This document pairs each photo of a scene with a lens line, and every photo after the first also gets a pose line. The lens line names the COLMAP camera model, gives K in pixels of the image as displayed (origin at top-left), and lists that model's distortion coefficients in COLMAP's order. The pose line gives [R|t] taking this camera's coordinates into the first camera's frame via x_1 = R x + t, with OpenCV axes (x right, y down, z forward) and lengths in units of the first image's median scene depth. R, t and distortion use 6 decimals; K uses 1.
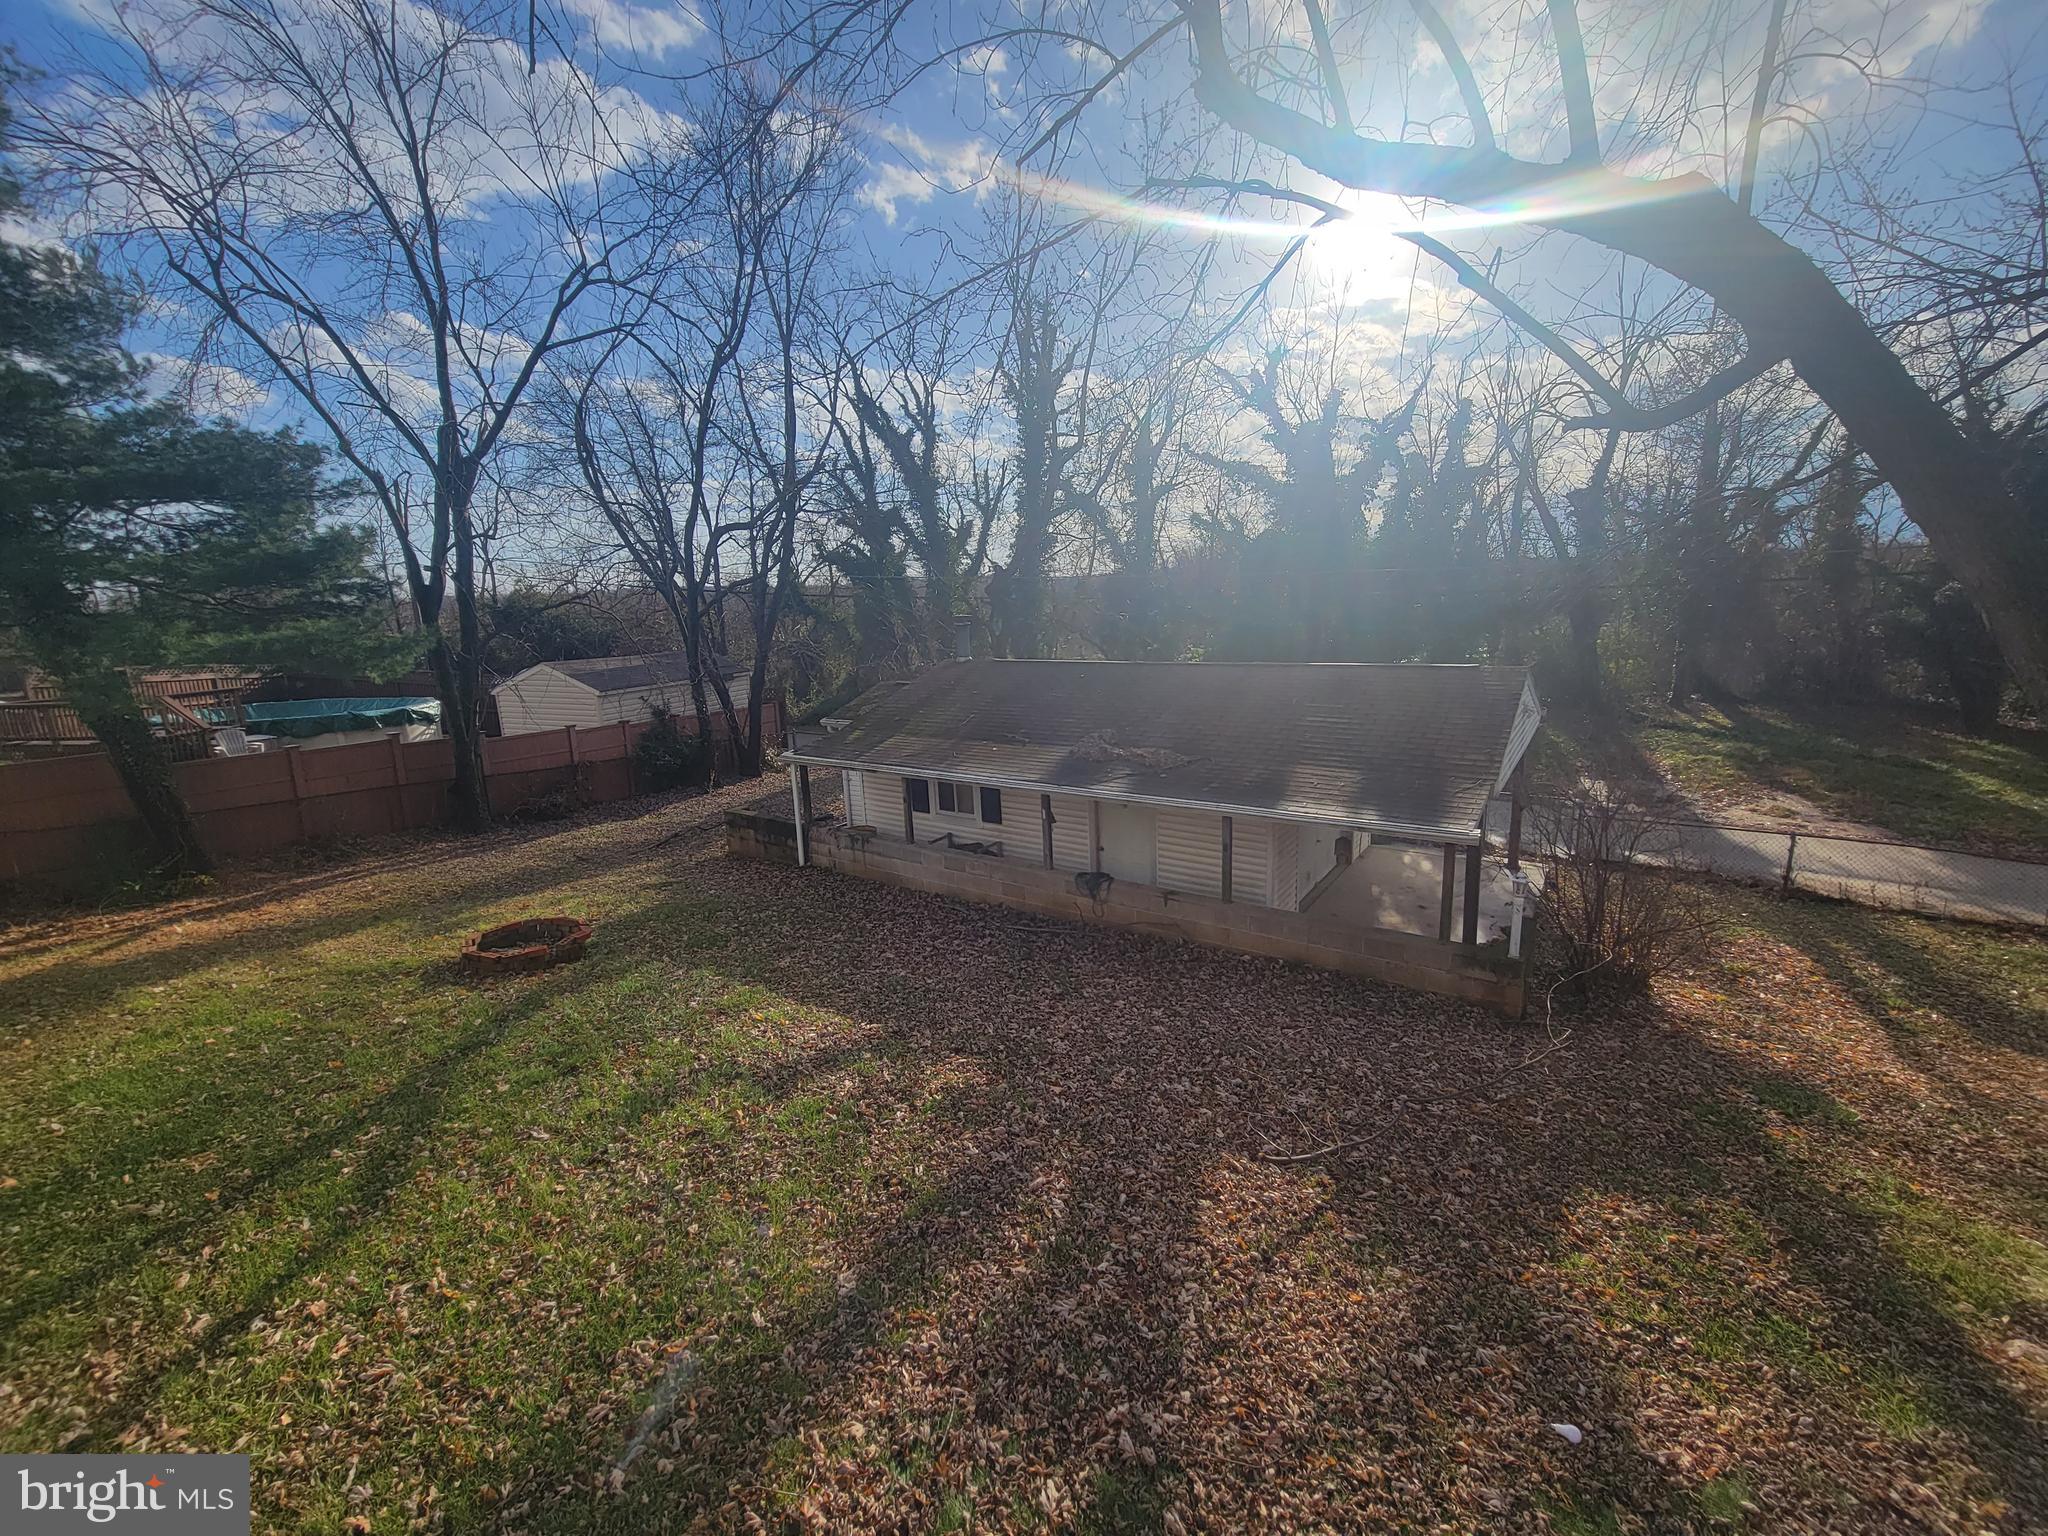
lens RADIAL K [[834.2, 0, 1050.4], [0, 834.2, 757.9], [0, 0, 1]] dist [-0.002134, 0.000125]
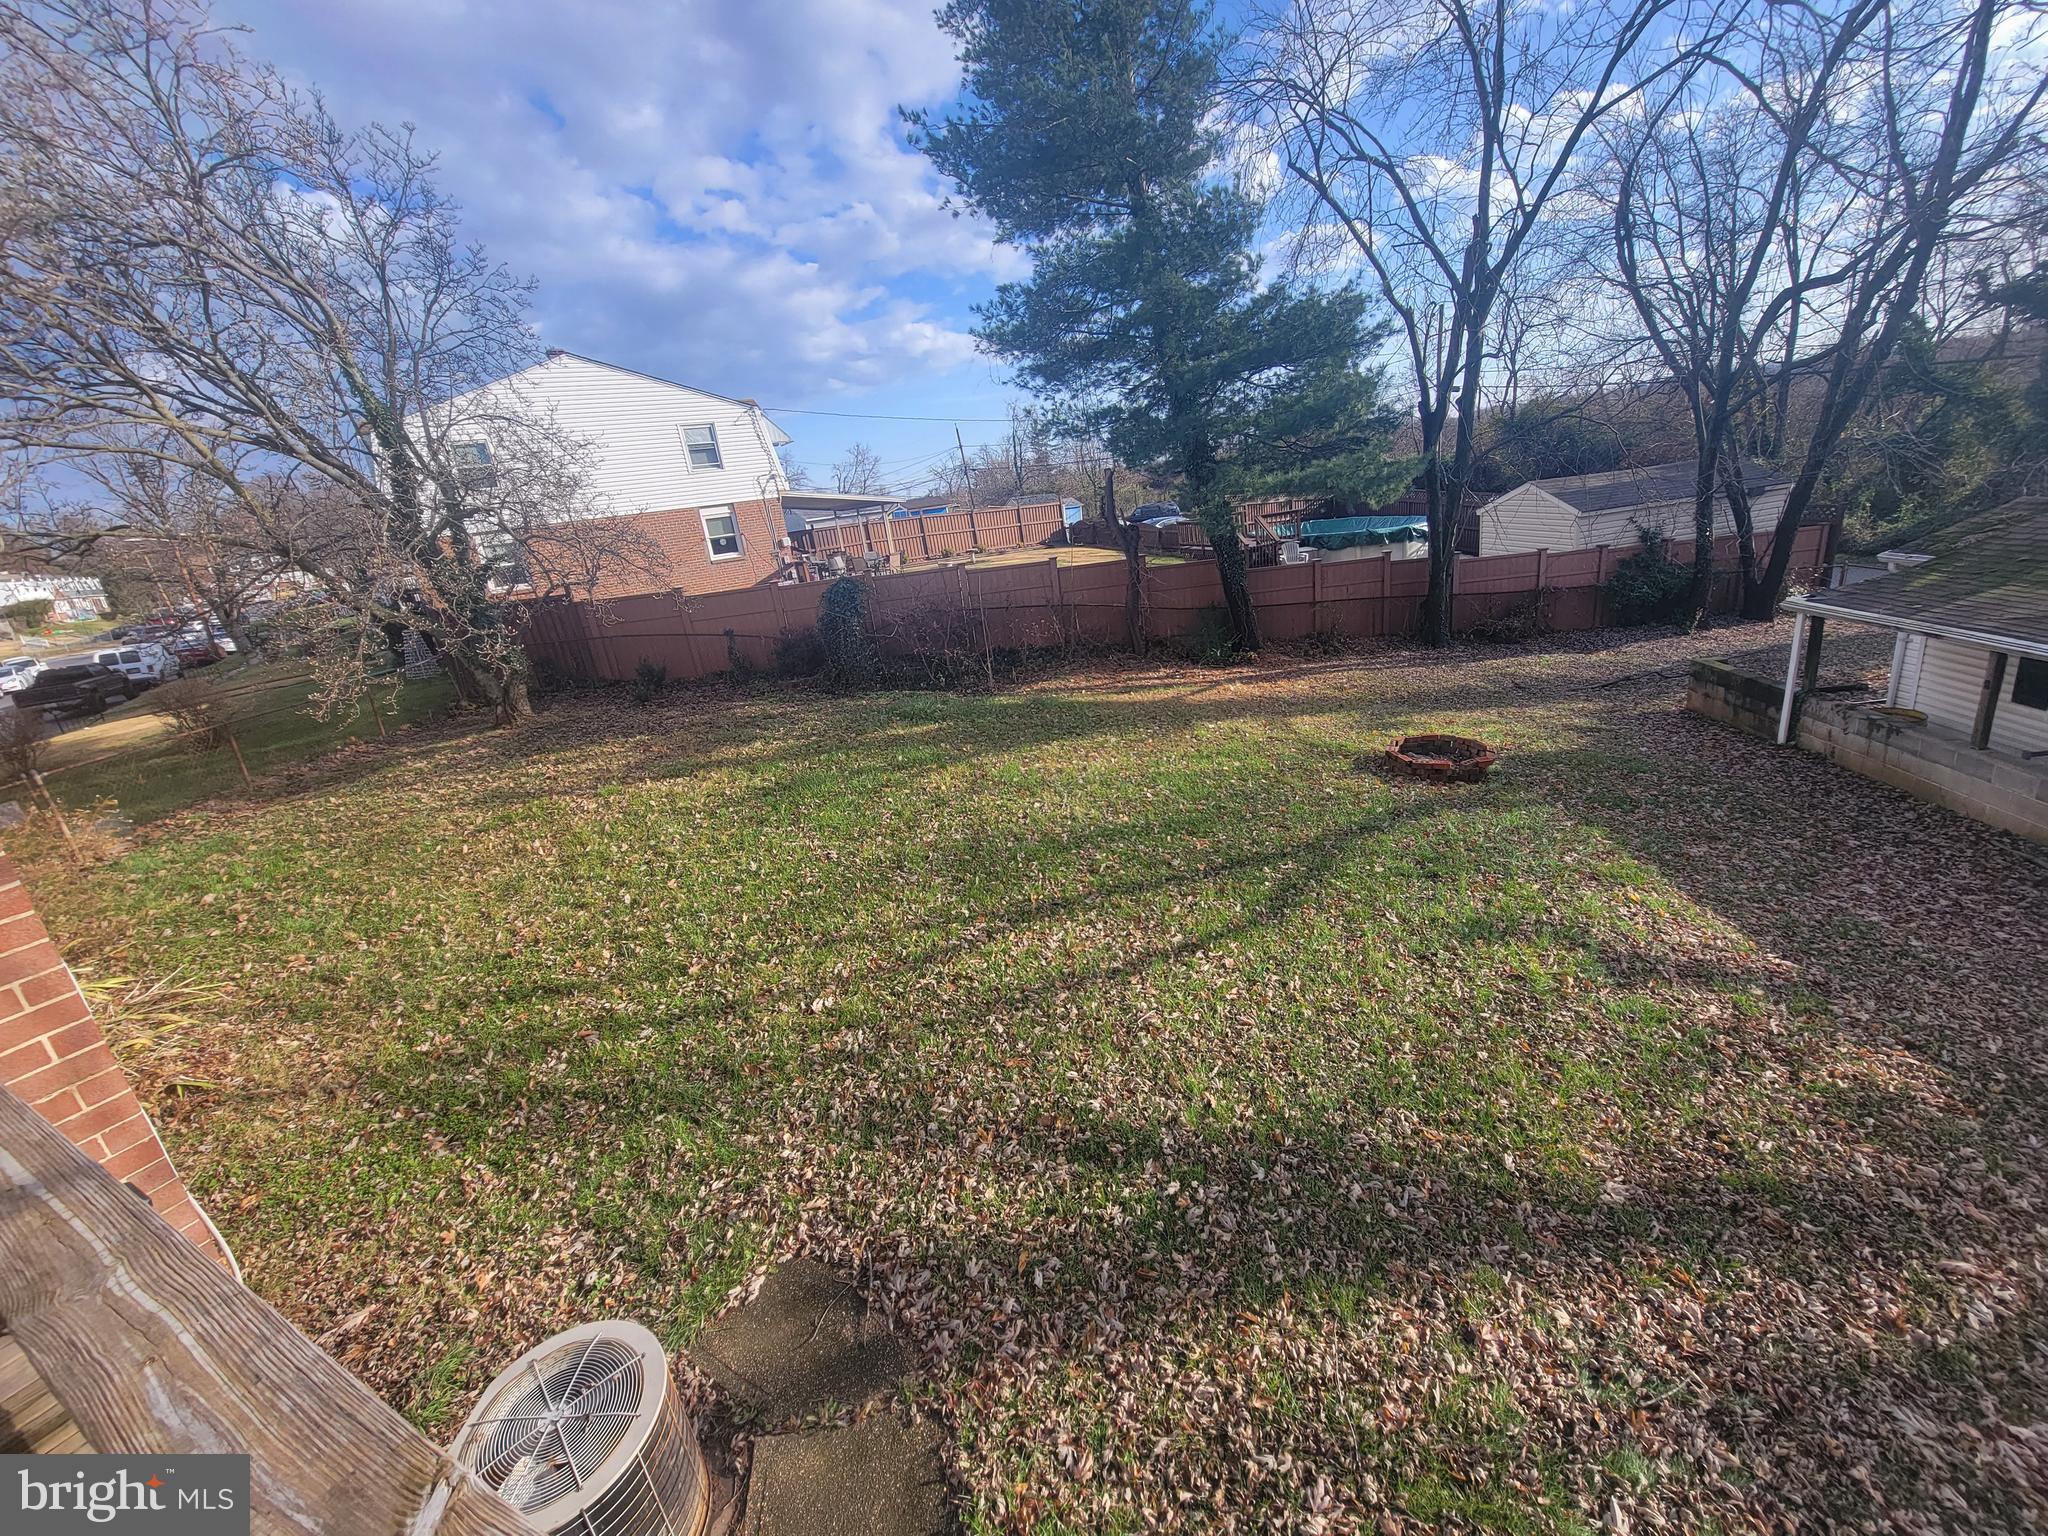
lens RADIAL K [[834.2, 0, 1044.4], [0, 834.2, 757.7], [0, 0, 1]] dist [-0.002134, 0.000125]
pose [[0.479683, 0.244533, -0.842679, 0.043793], [-0.059206, 0.967213, 0.246969, -0.013690], [0.875442, -0.068575, 0.478433, 0.009544]]
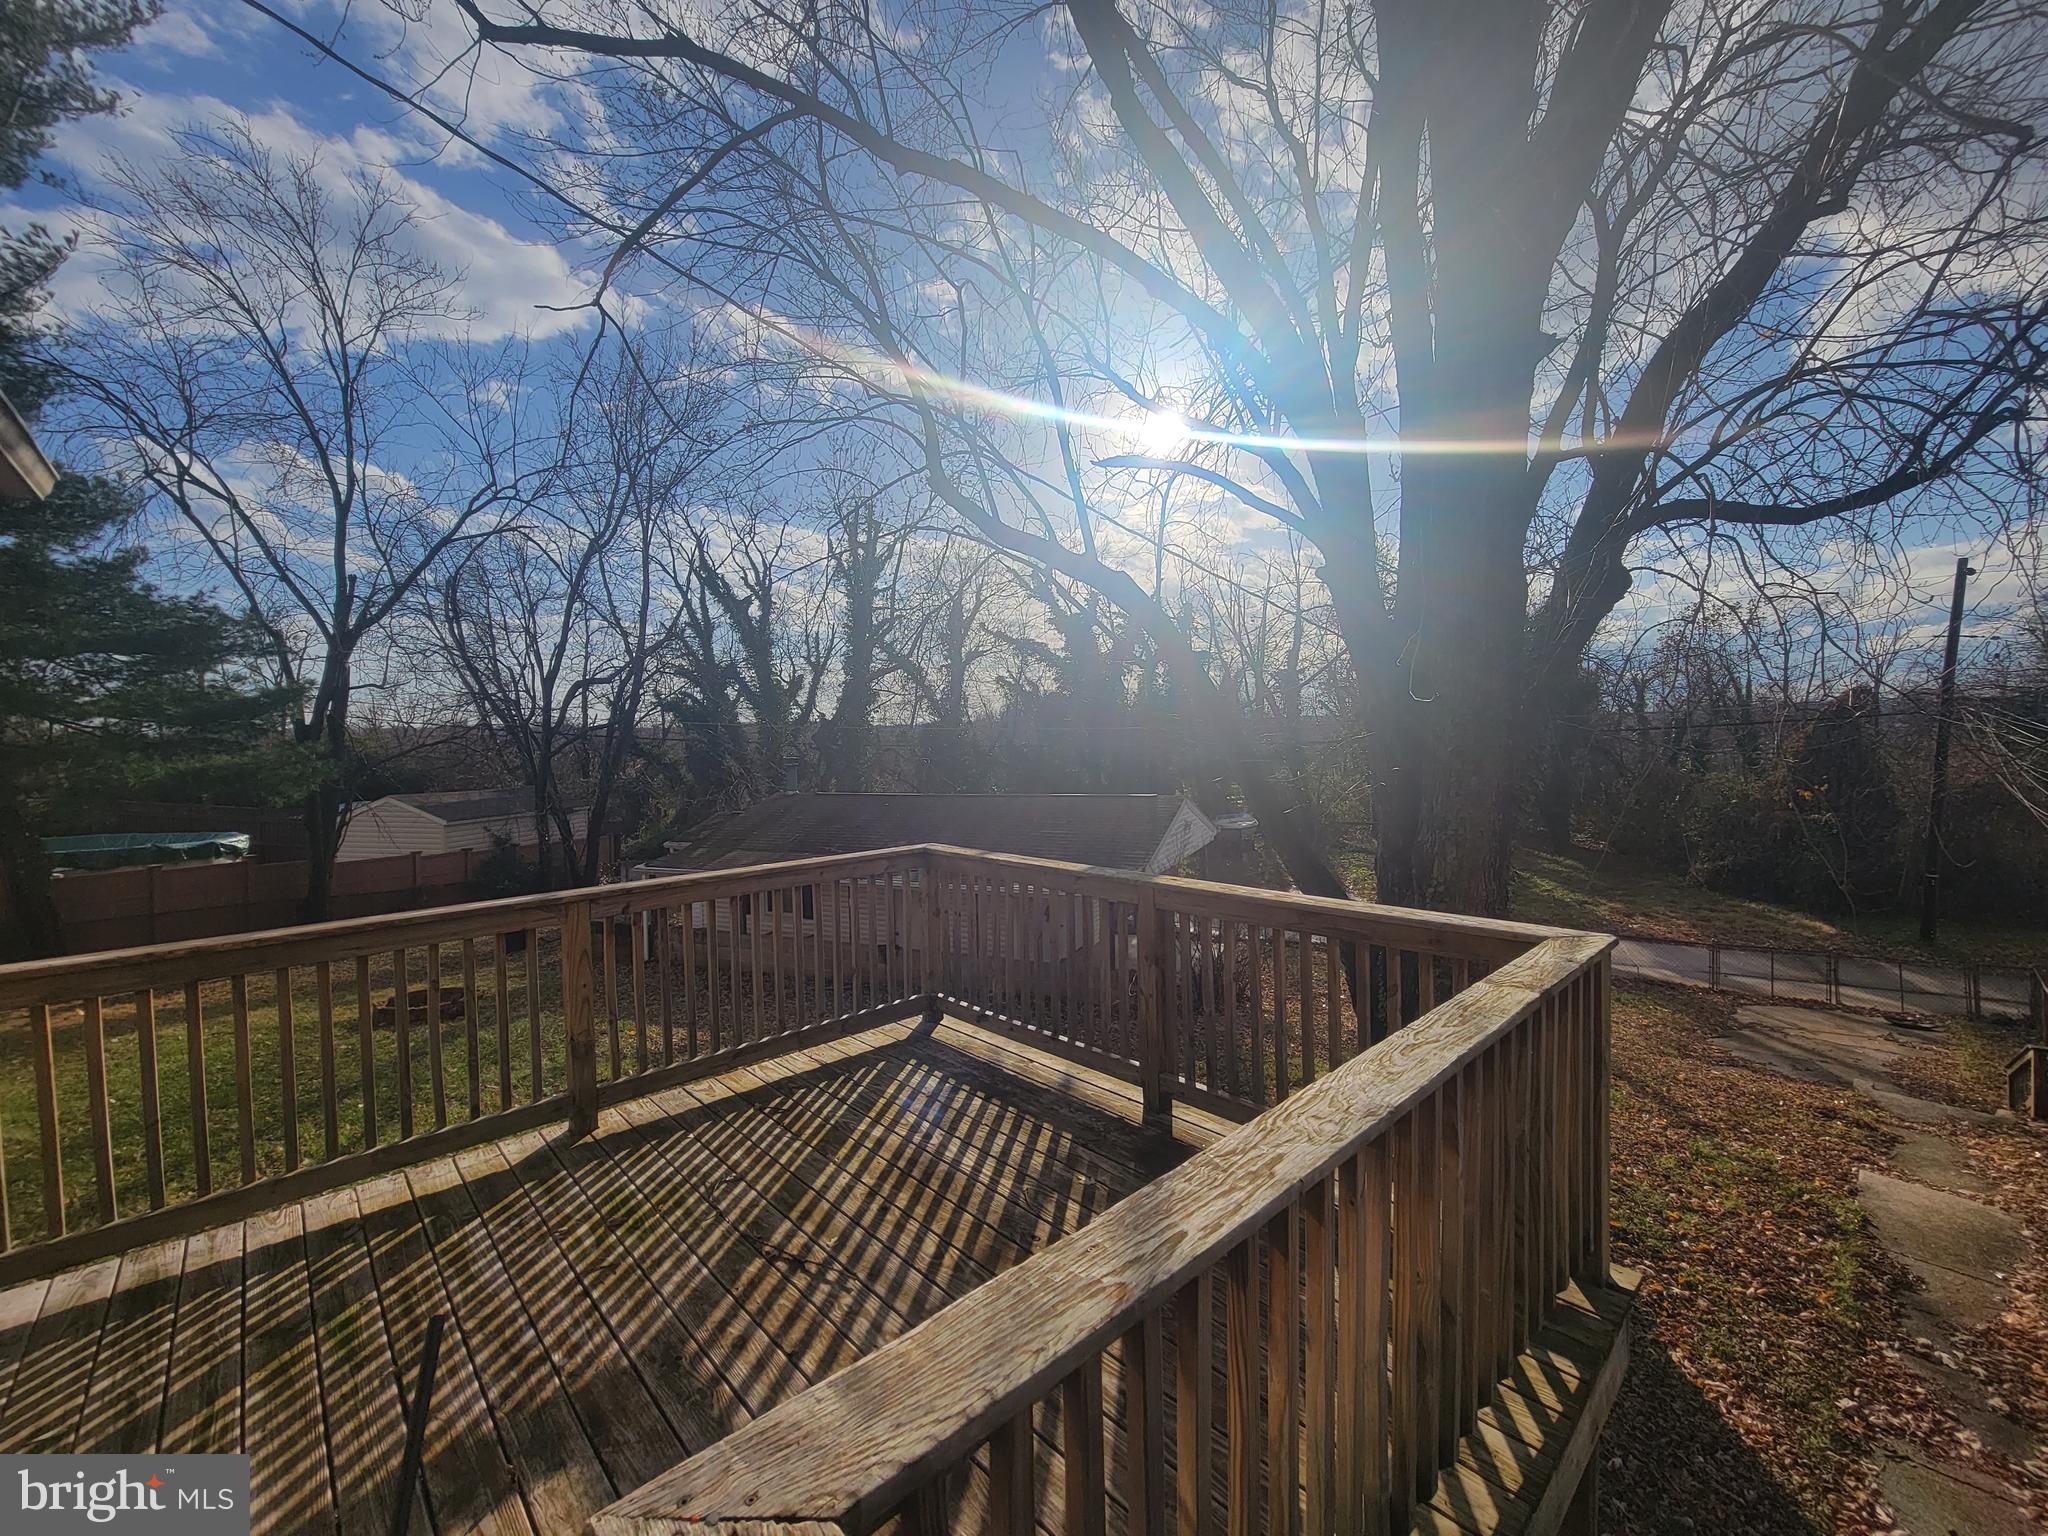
lens RADIAL K [[834.2, 0, 1046.1], [0, 834.2, 763.2], [0, 0, 1]] dist [-0.002134, 0.000125]
pose [[0.981393, 0.011925, 0.191640, 0.041770], [0.020080, 0.986223, -0.164201, 0.070626], [-0.190958, 0.164994, 0.967632, -0.400419]]
